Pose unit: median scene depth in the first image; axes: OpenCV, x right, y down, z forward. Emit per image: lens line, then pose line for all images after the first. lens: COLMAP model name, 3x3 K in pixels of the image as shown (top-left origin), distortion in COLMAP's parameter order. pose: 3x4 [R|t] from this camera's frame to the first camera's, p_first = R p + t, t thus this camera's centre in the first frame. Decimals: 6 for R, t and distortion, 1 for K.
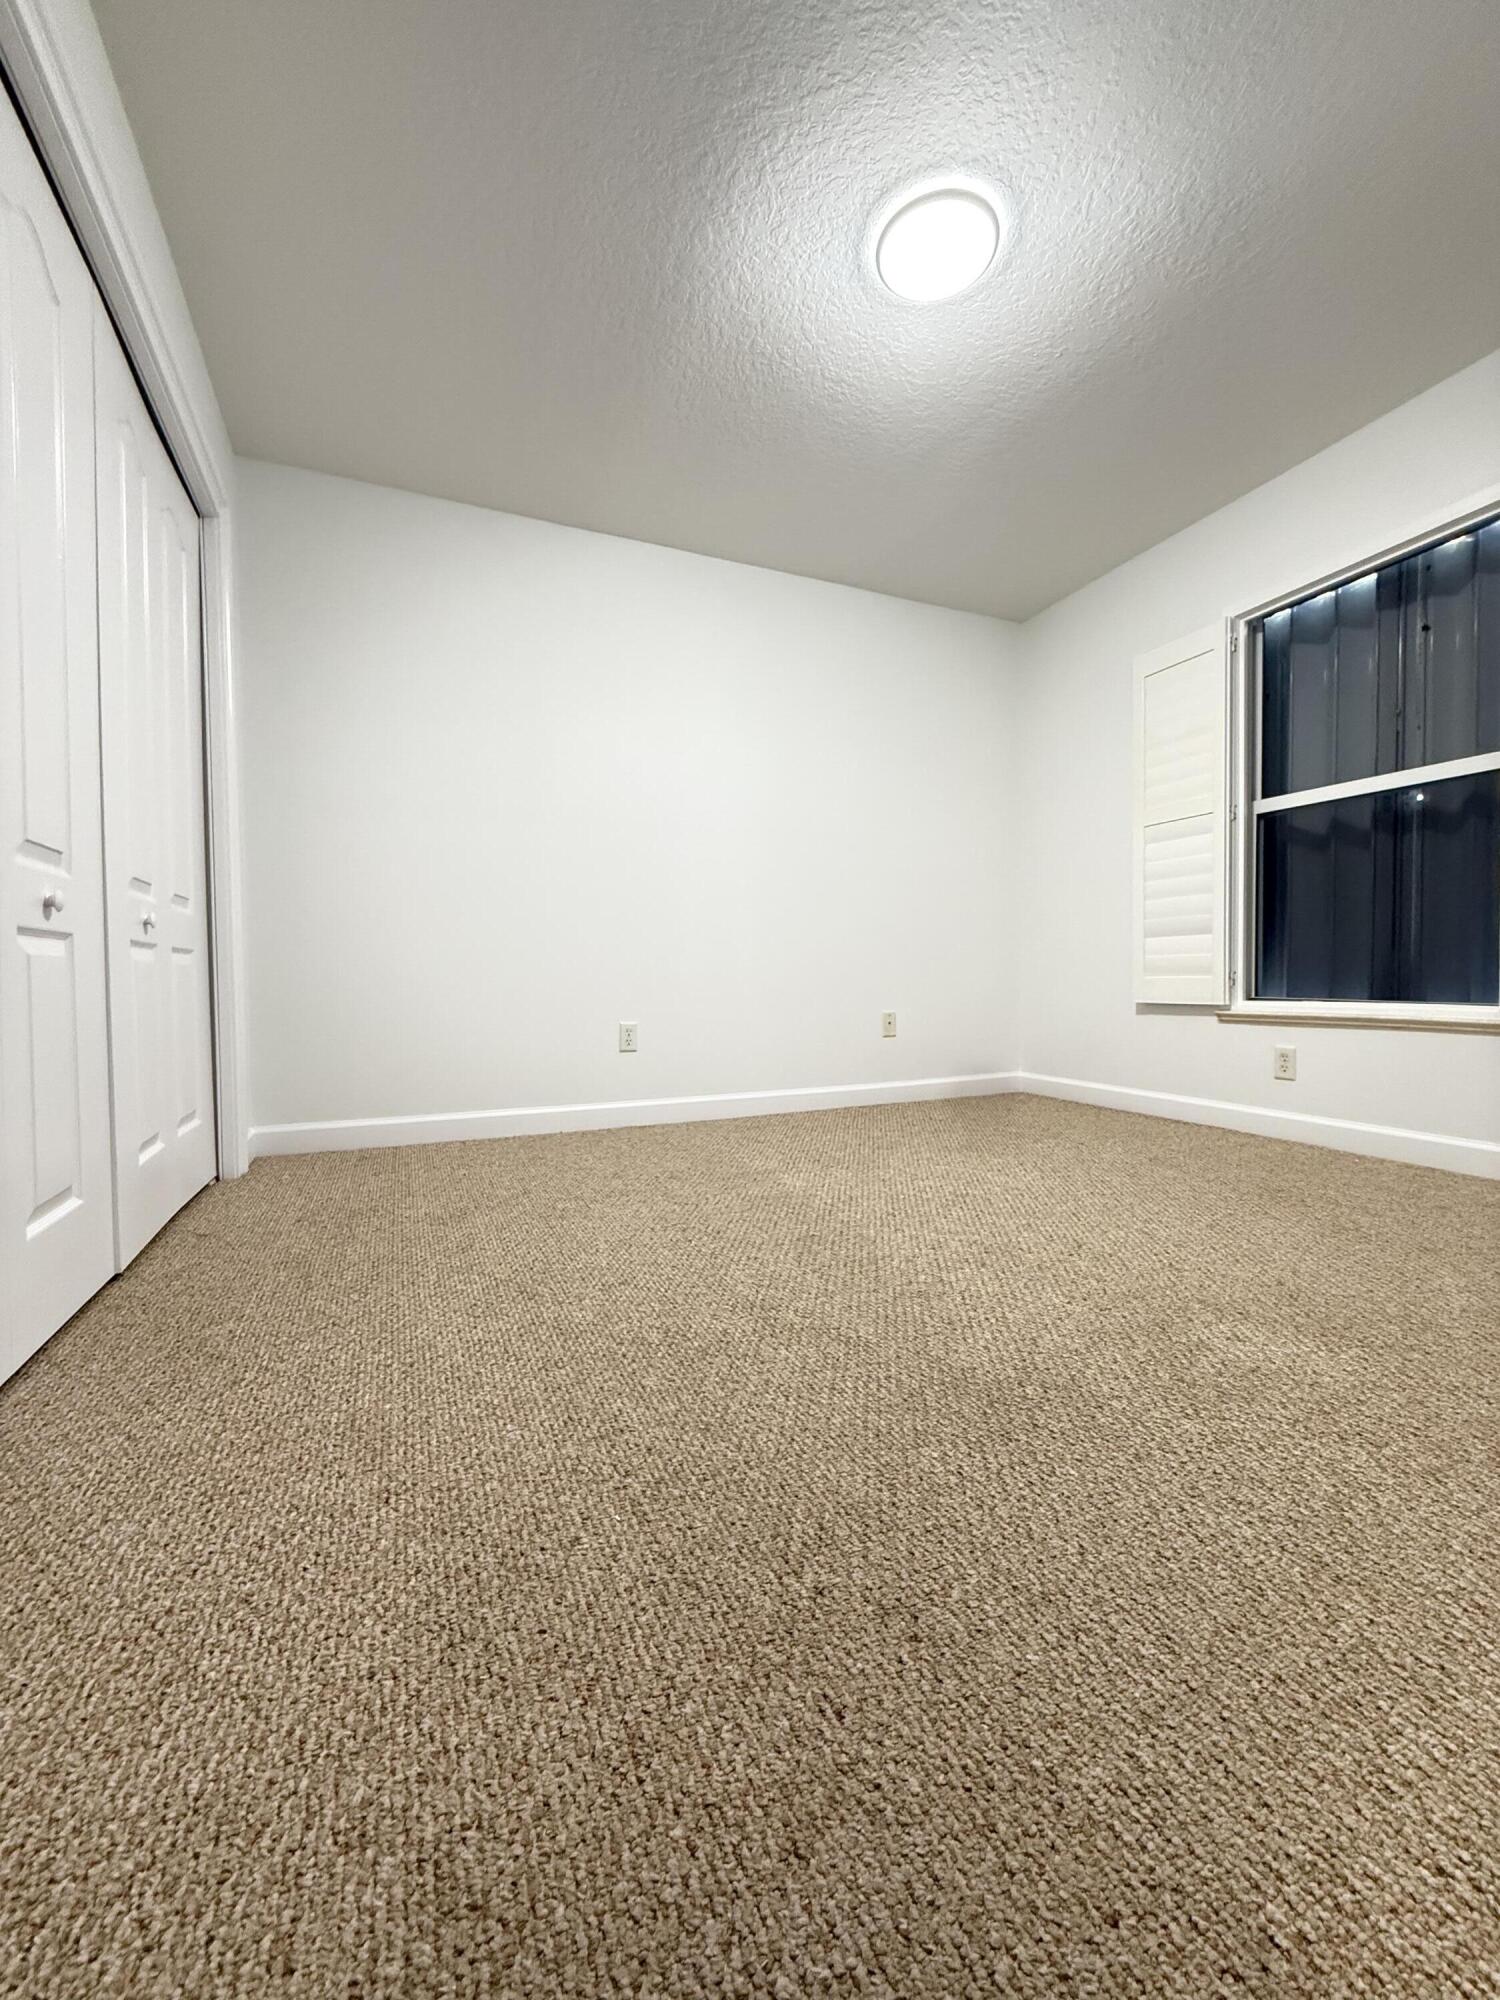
lens RADIAL K [[799.8, 0, 755.2], [0, 799.8, 1000.0], [0, 0, 1]] dist [-0.001866, -0.000139]
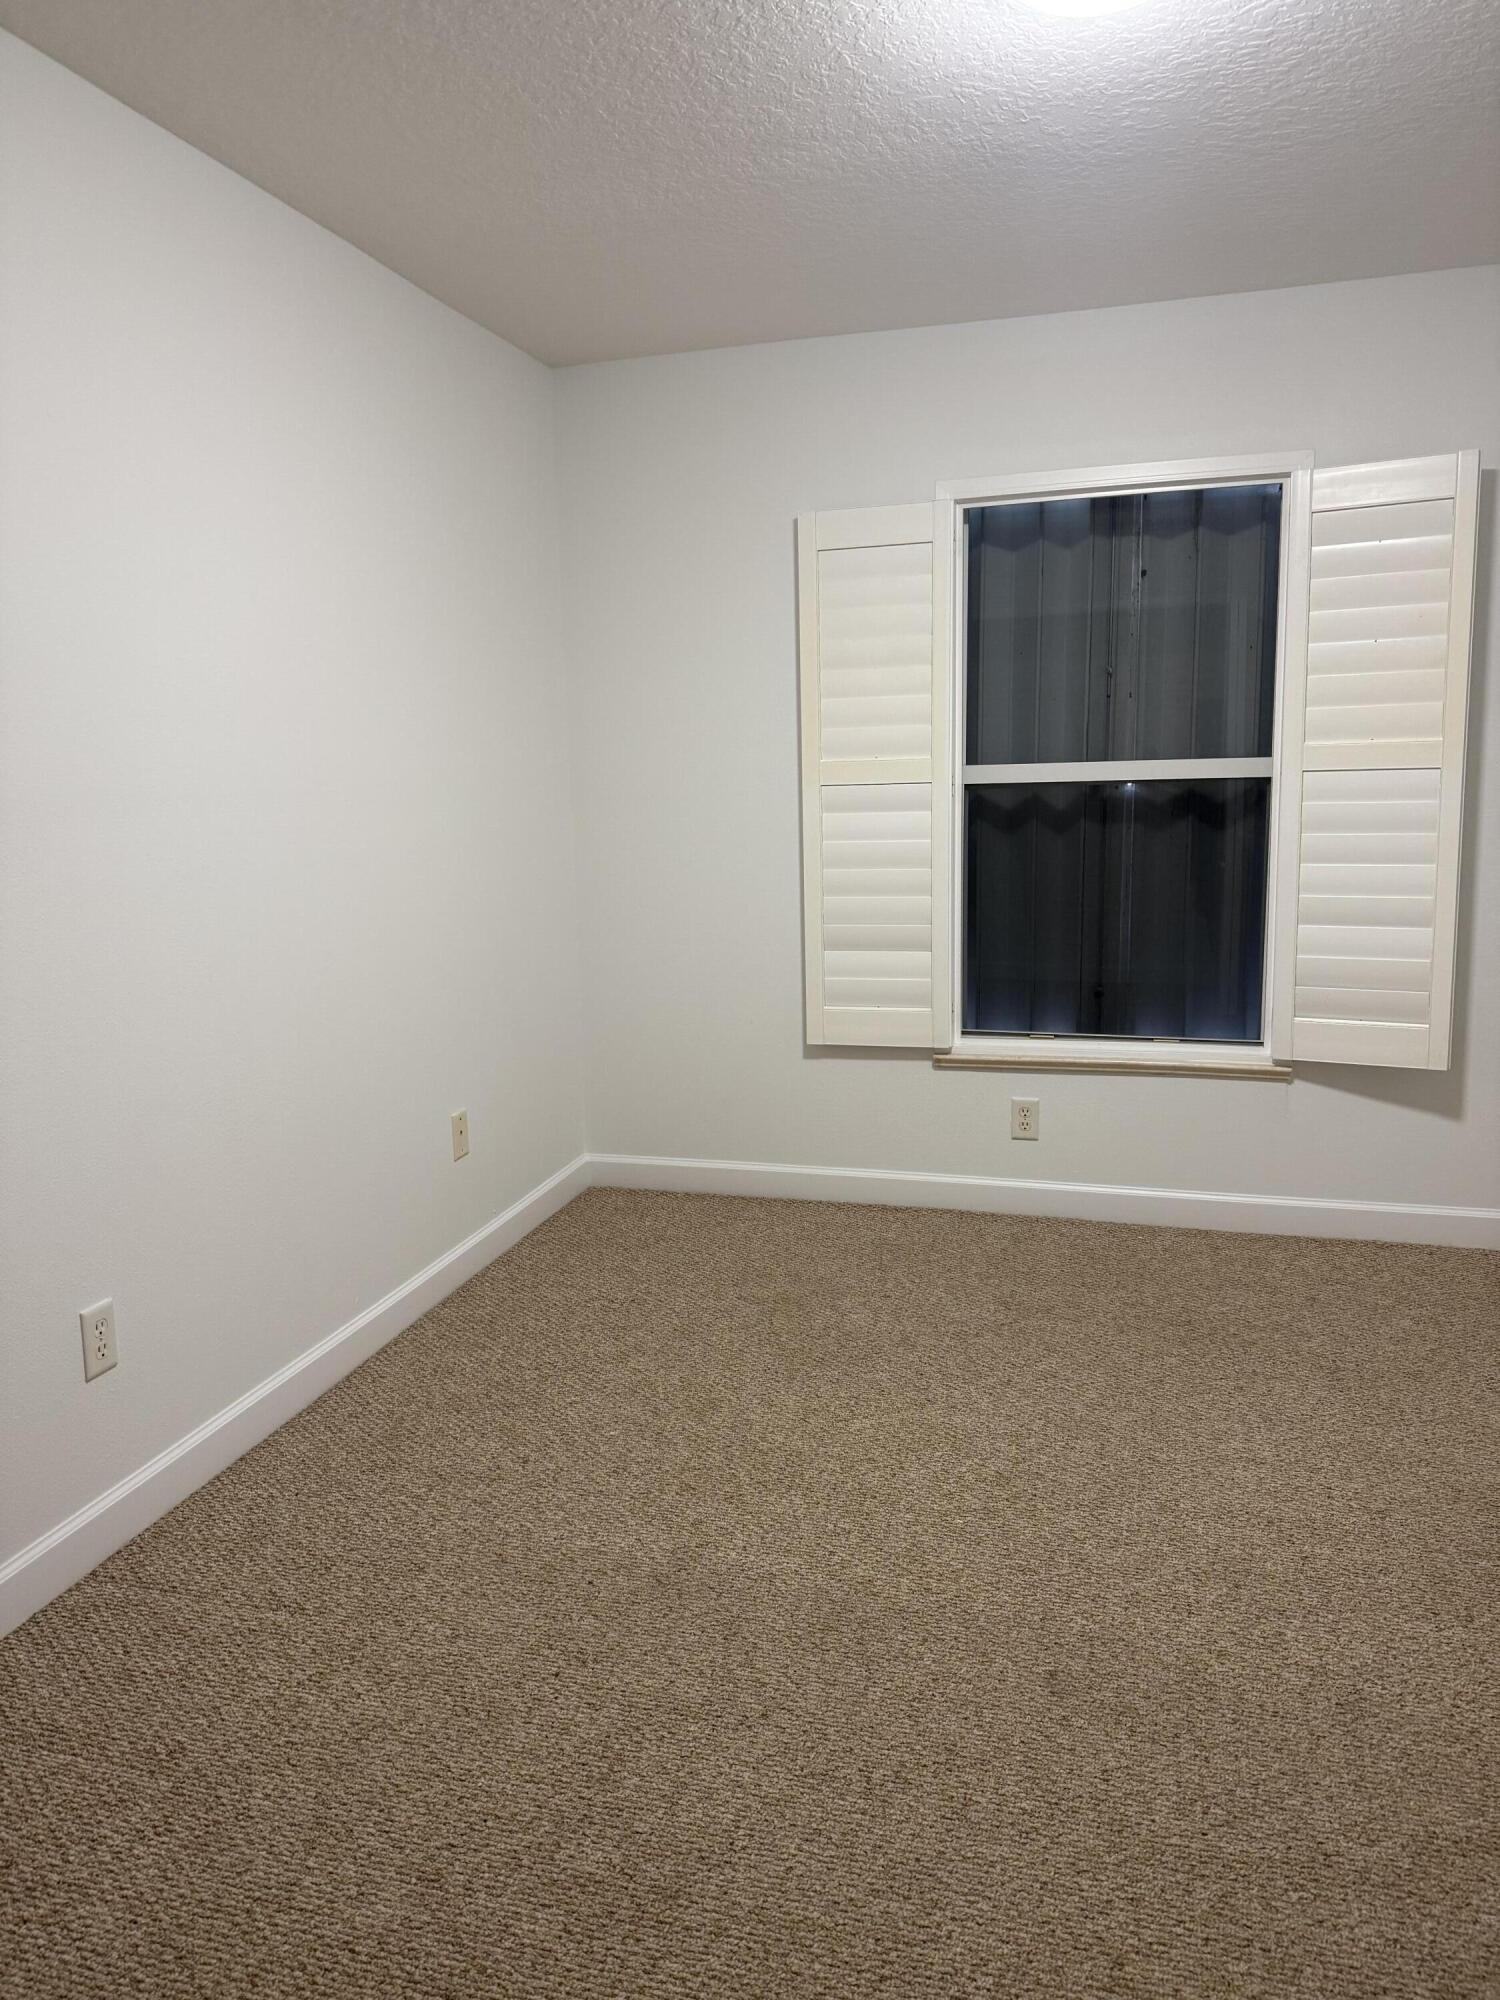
lens RADIAL K [[1391.1, 0, 751.9], [0, 1391.1, 988.4], [0, 0, 1]] dist [0.149572, -0.267014]
pose [[0.632206, -0.125961, 0.764493, -0.501604], [0.037997, 0.990550, 0.131785, -0.222629], [-0.773868, -0.054267, 0.631018, 0.327014]]
